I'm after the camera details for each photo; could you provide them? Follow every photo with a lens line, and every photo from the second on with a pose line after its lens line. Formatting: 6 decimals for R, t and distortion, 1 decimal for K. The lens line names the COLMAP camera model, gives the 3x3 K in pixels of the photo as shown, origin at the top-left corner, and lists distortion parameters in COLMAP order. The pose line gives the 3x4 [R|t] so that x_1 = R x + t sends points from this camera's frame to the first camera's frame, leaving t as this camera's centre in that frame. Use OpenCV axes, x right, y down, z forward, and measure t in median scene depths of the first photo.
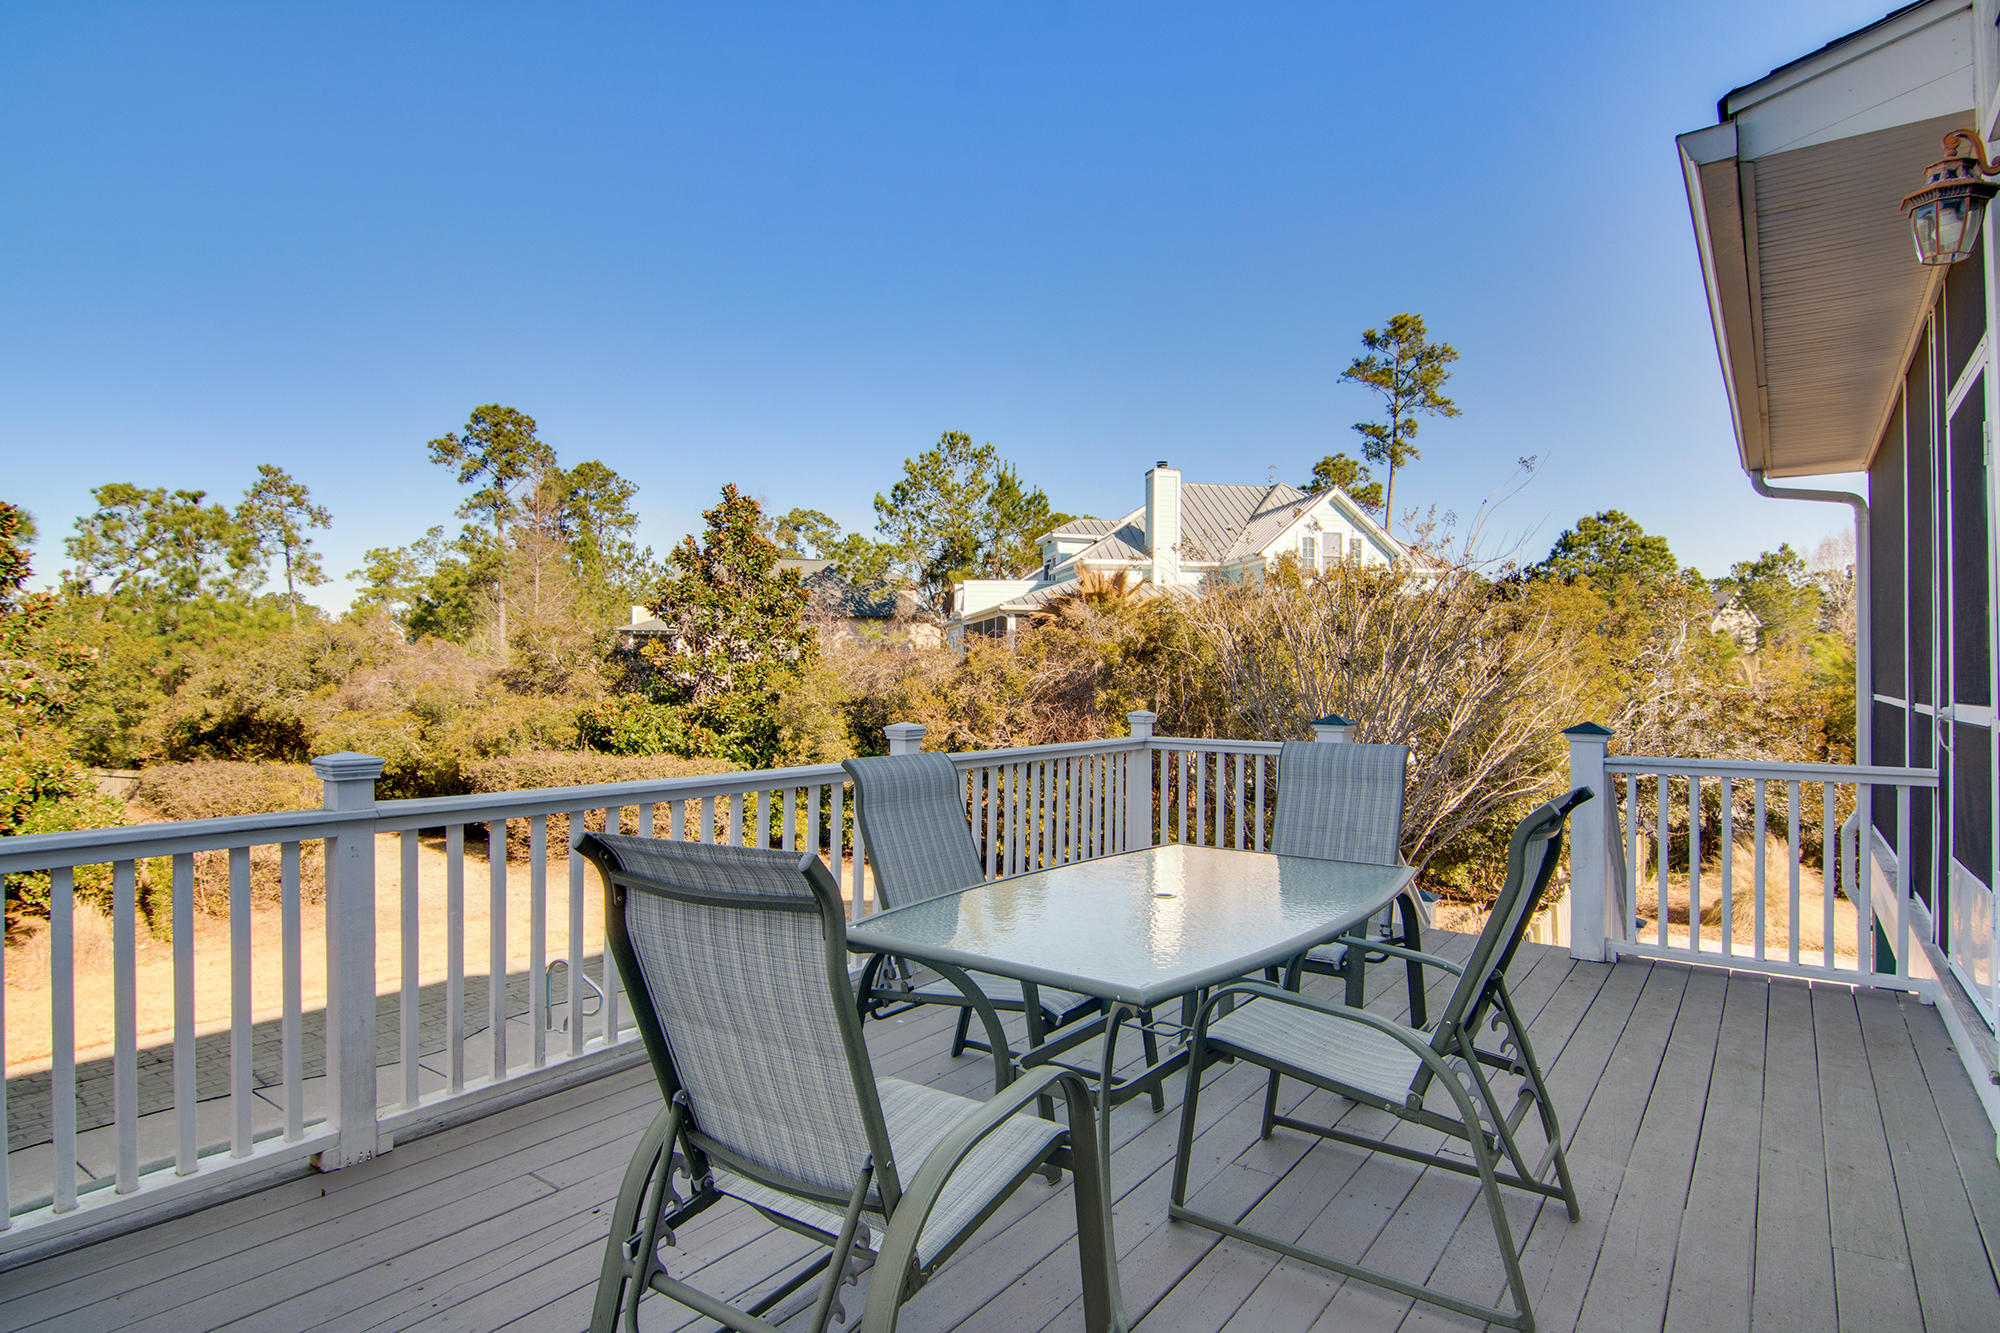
lens RADIAL K [[1049.1, 0, 1000.0], [0, 1049.1, 666.5], [0, 0, 1]] dist [-0.000505, 0.000184]
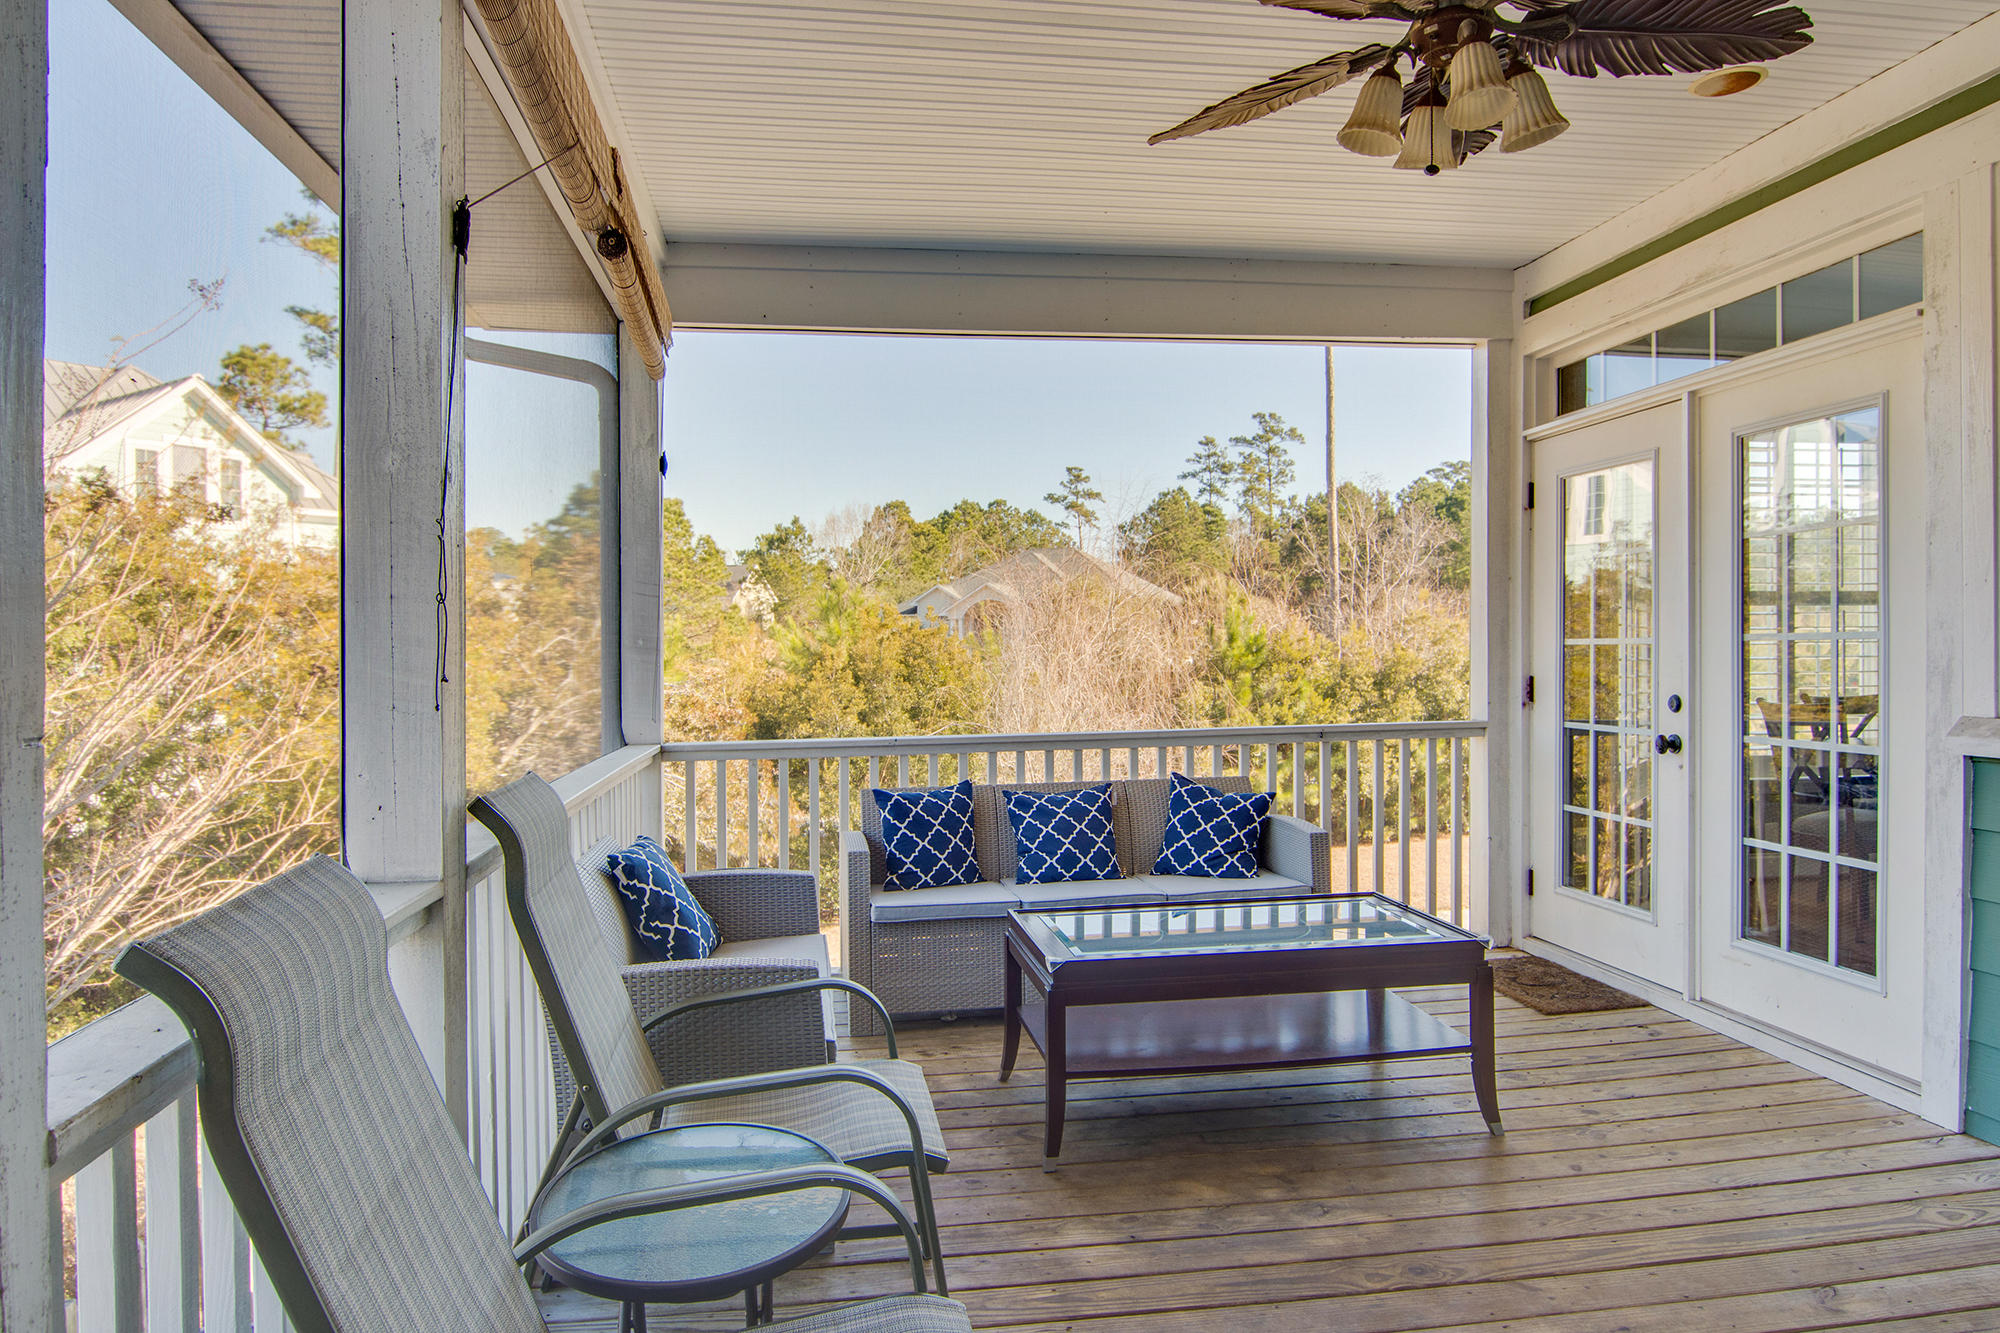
lens RADIAL K [[1049.1, 0, 1000.0], [0, 1049.1, 666.5], [0, 0, 1]] dist [-0.000505, 0.000184]
pose [[0.721911, -0.024398, 0.691556, 0.210034], [0.002506, 0.999464, 0.032645, -0.010530], [-0.691982, -0.021834, 0.721585, 0.168243]]
